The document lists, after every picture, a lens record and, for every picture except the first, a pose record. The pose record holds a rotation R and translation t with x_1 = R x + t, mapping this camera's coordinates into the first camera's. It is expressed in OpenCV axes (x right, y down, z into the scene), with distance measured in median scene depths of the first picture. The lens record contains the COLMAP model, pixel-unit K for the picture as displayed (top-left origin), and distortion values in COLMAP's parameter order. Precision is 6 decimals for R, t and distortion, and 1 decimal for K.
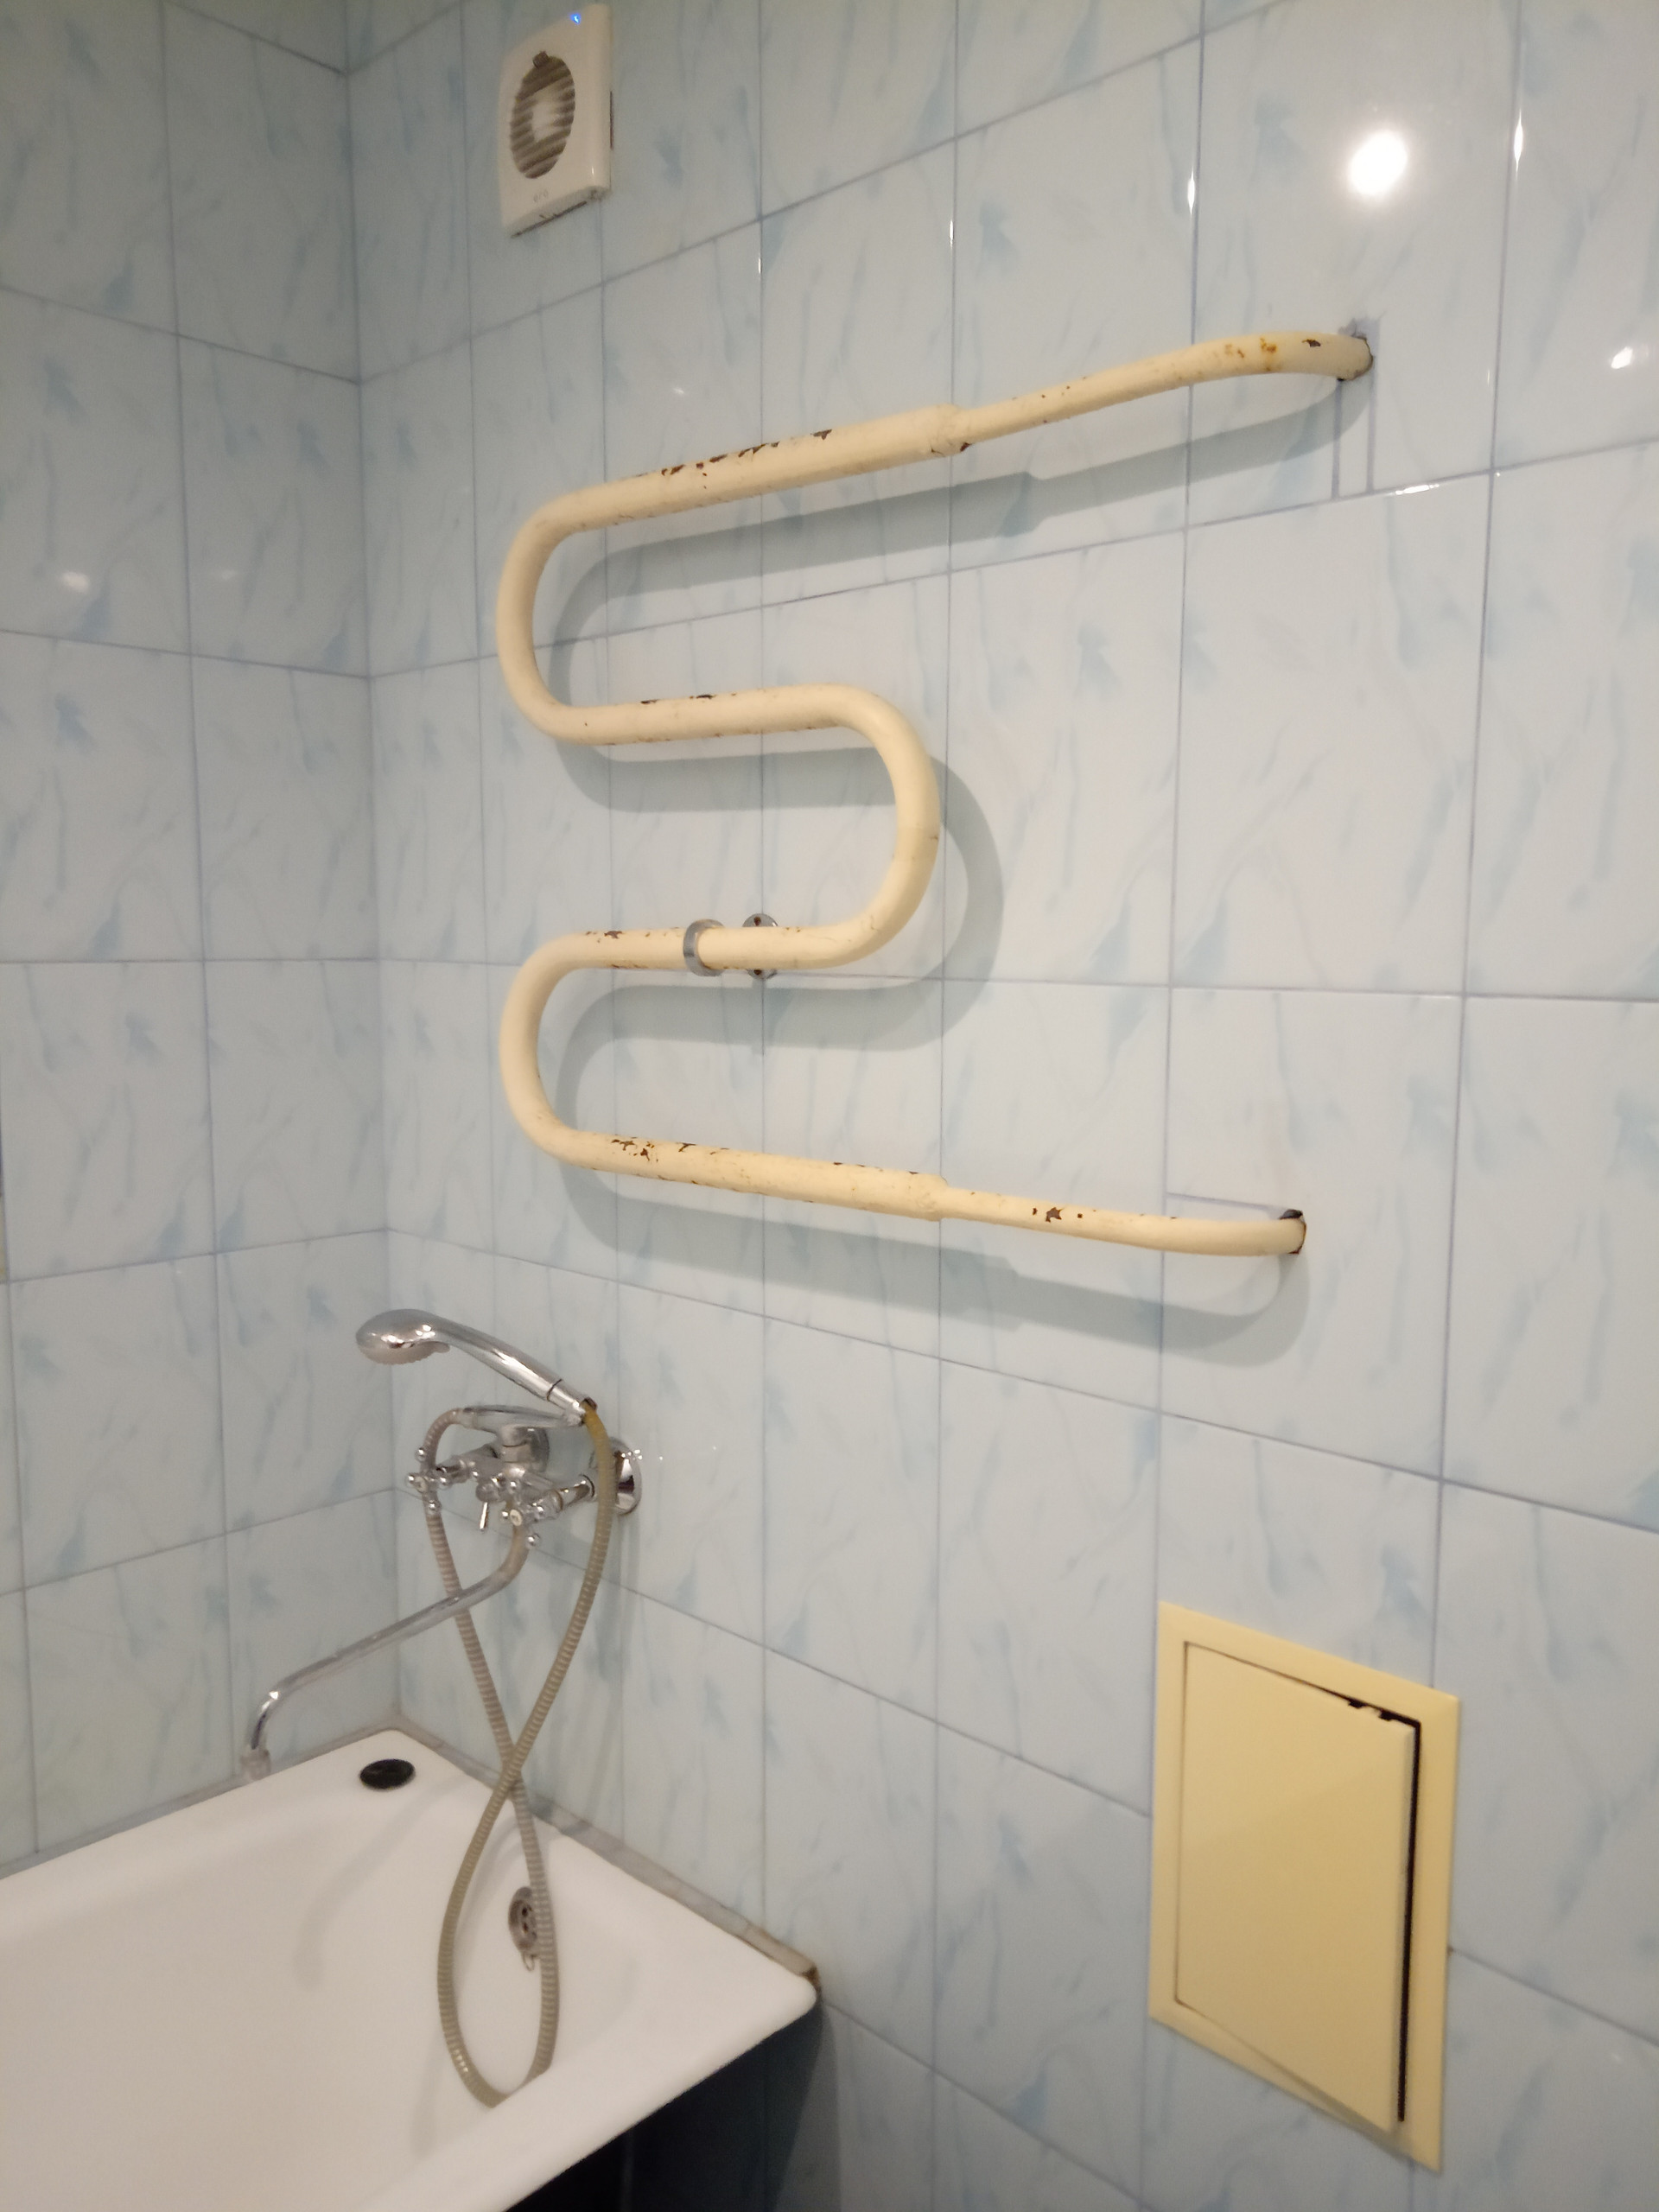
lens RADIAL K [[1649.7, 0, 783.7], [0, 1649.7, 1109.3], [0, 0, 1]] dist [0.026830, -0.015011]
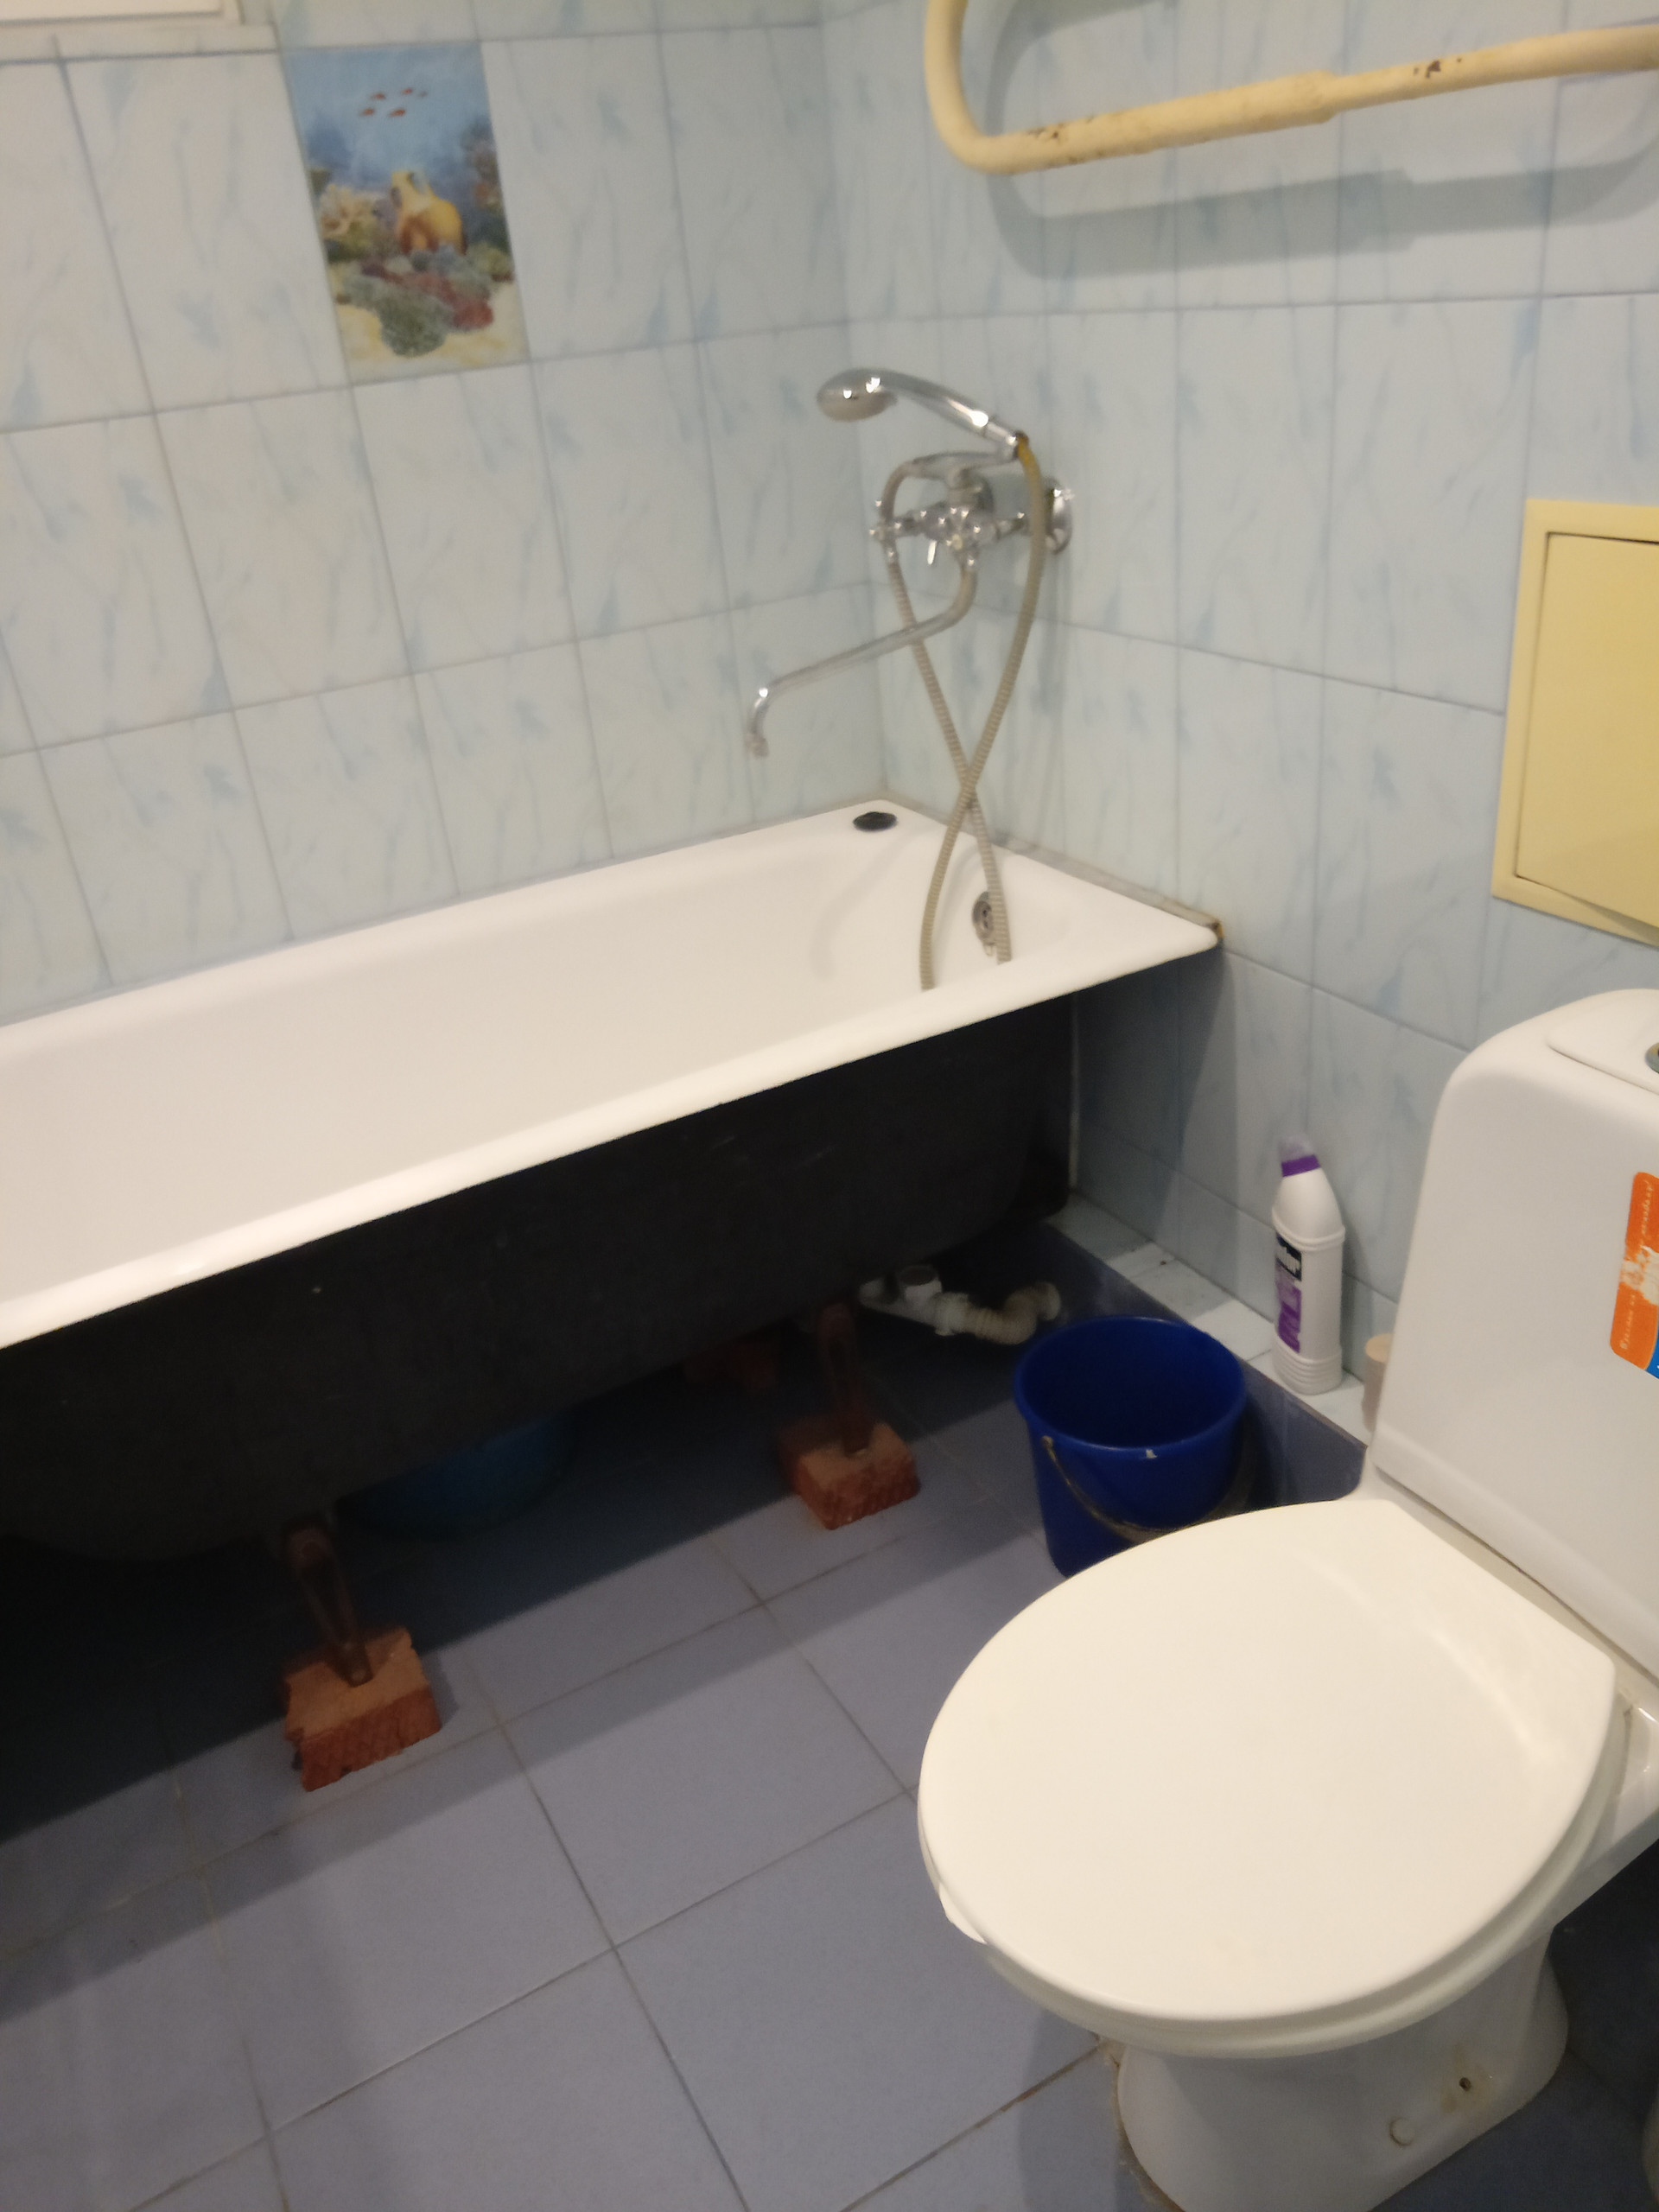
lens RADIAL K [[1649.7, 0, 809.4], [0, 1649.7, 1102.1], [0, 0, 1]] dist [0.026830, -0.015011]
pose [[0.952328, 0.041888, -0.302186, 0.099929], [0.067826, 0.936667, 0.343590, 0.207178], [0.297440, -0.347707, 0.889173, -0.172754]]
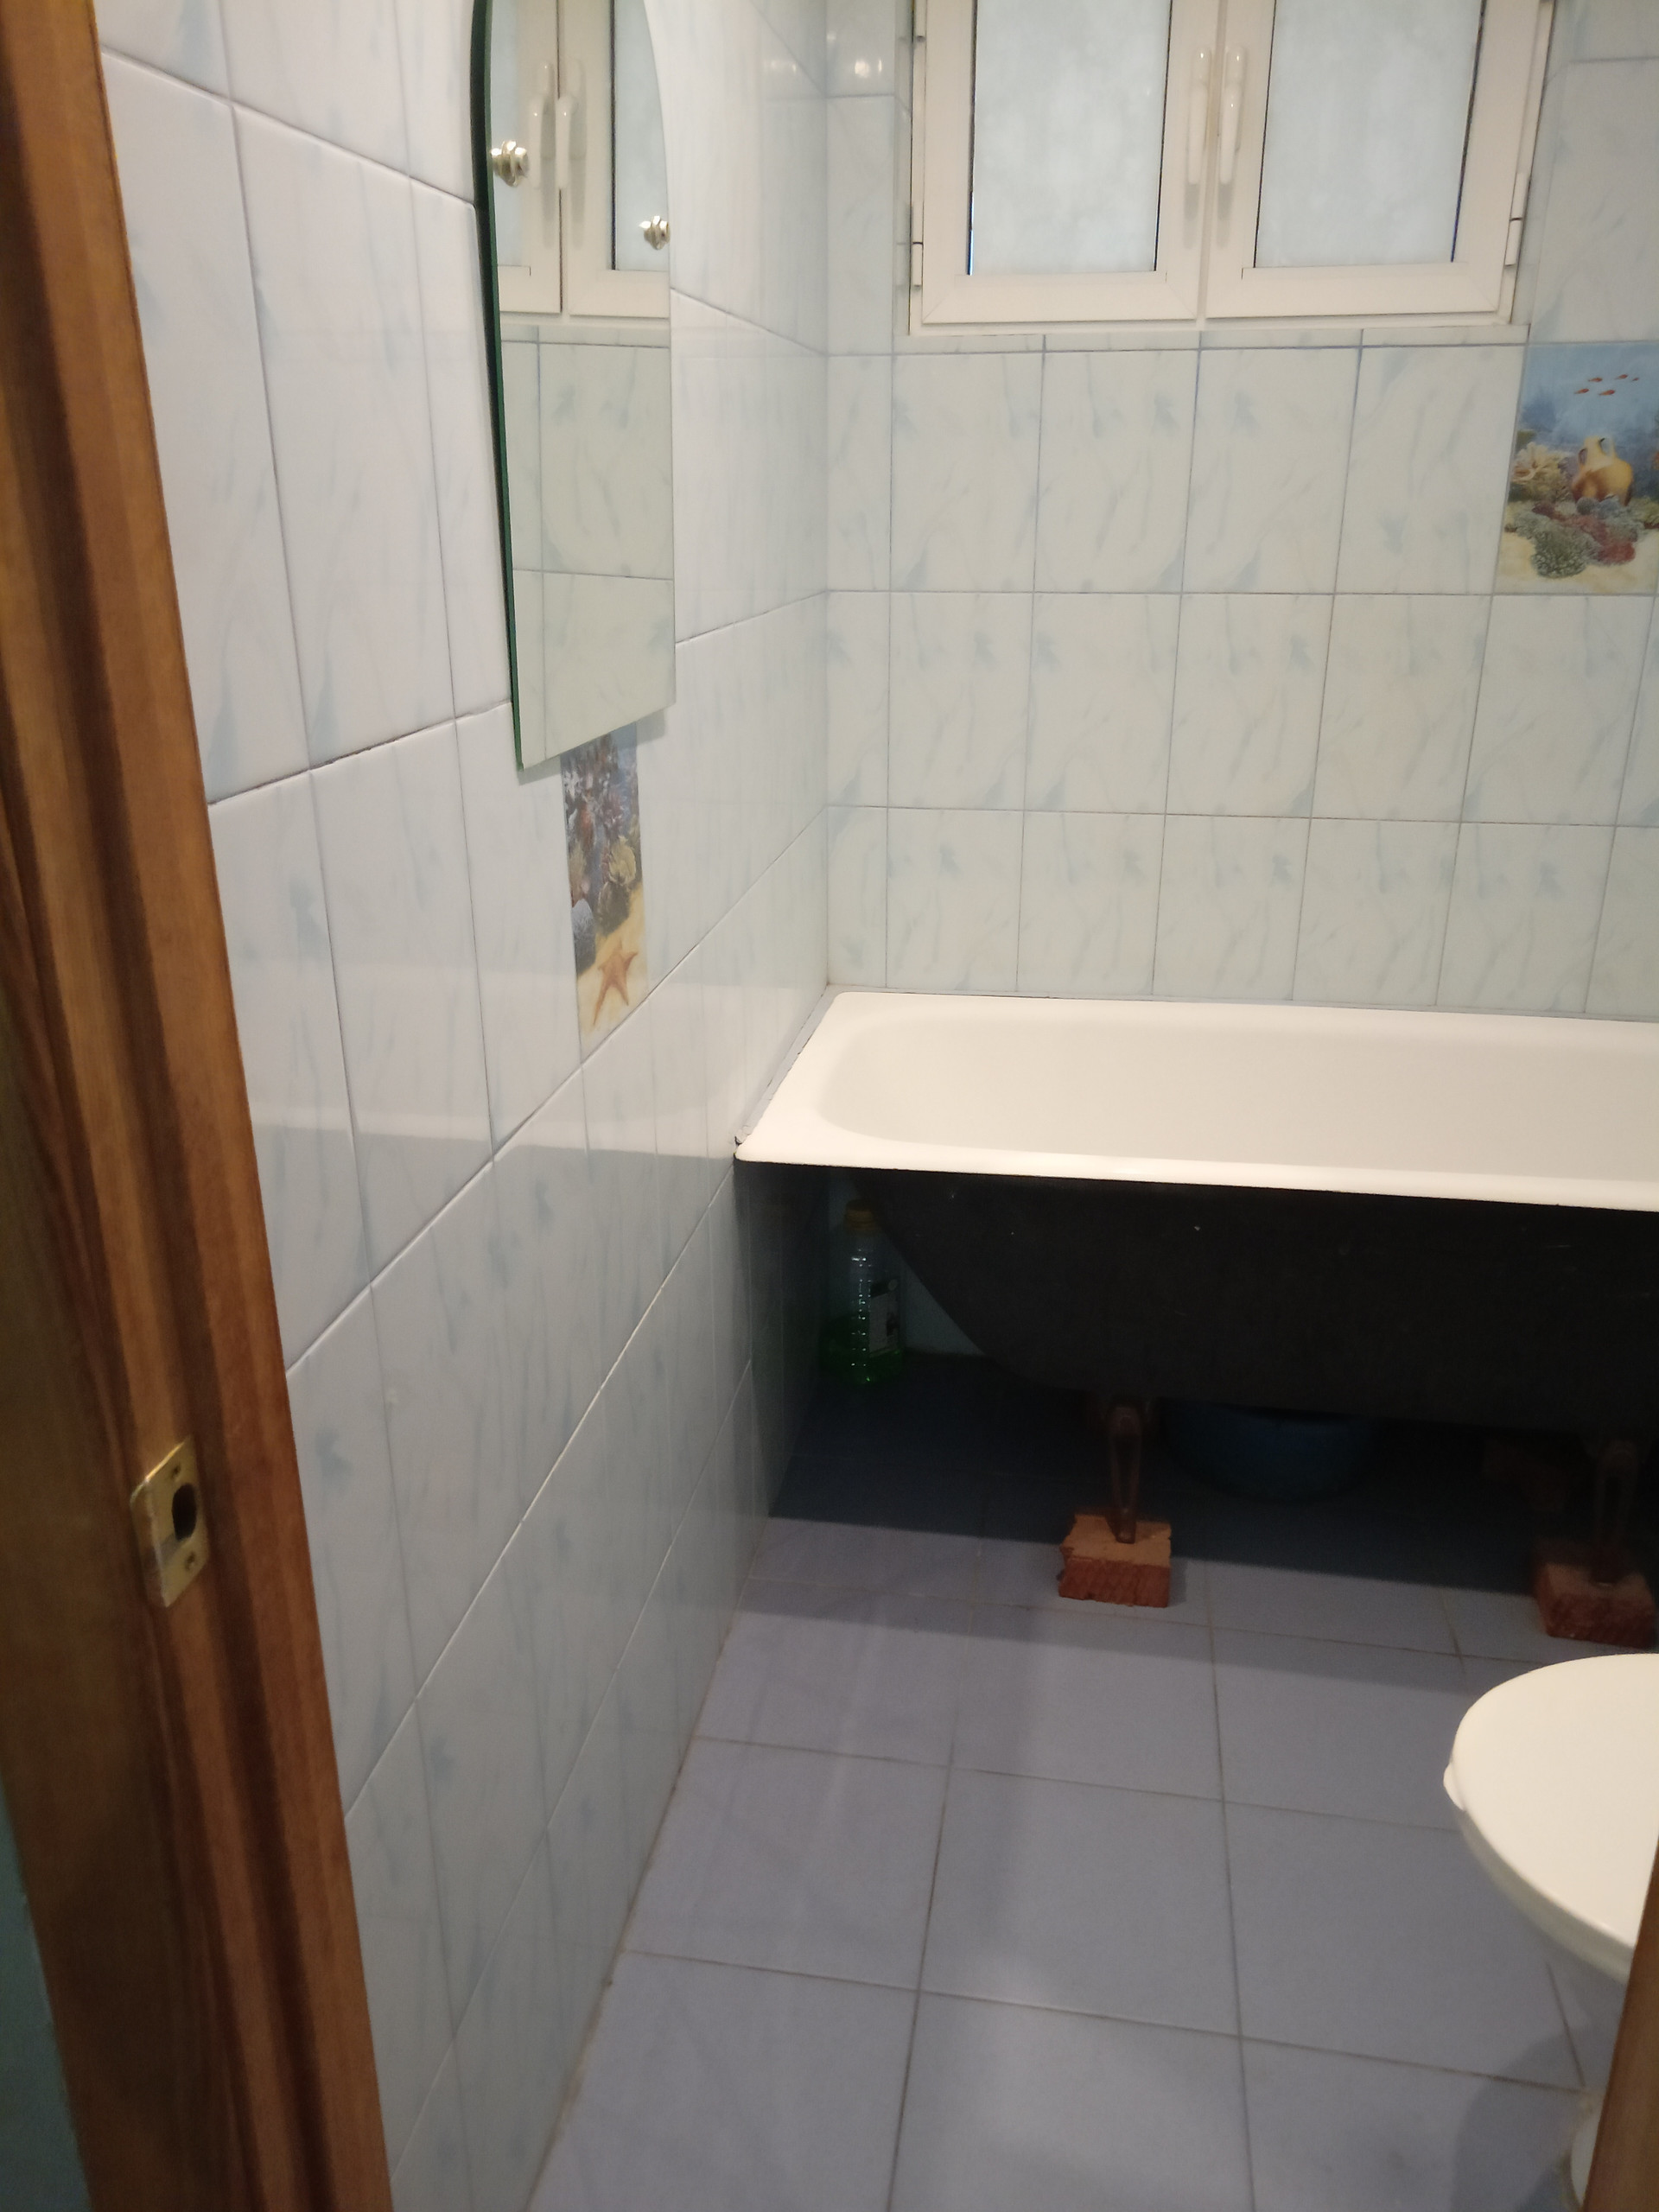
lens RADIAL K [[1649.7, 0, 842.6], [0, 1649.7, 1104.9], [0, 0, 1]] dist [0.026830, -0.015011]
pose [[0.569103, 0.279712, -0.773229, 0.345249], [-0.101361, 0.957055, 0.271608, 0.206084], [0.815995, -0.076197, 0.573015, -0.390348]]
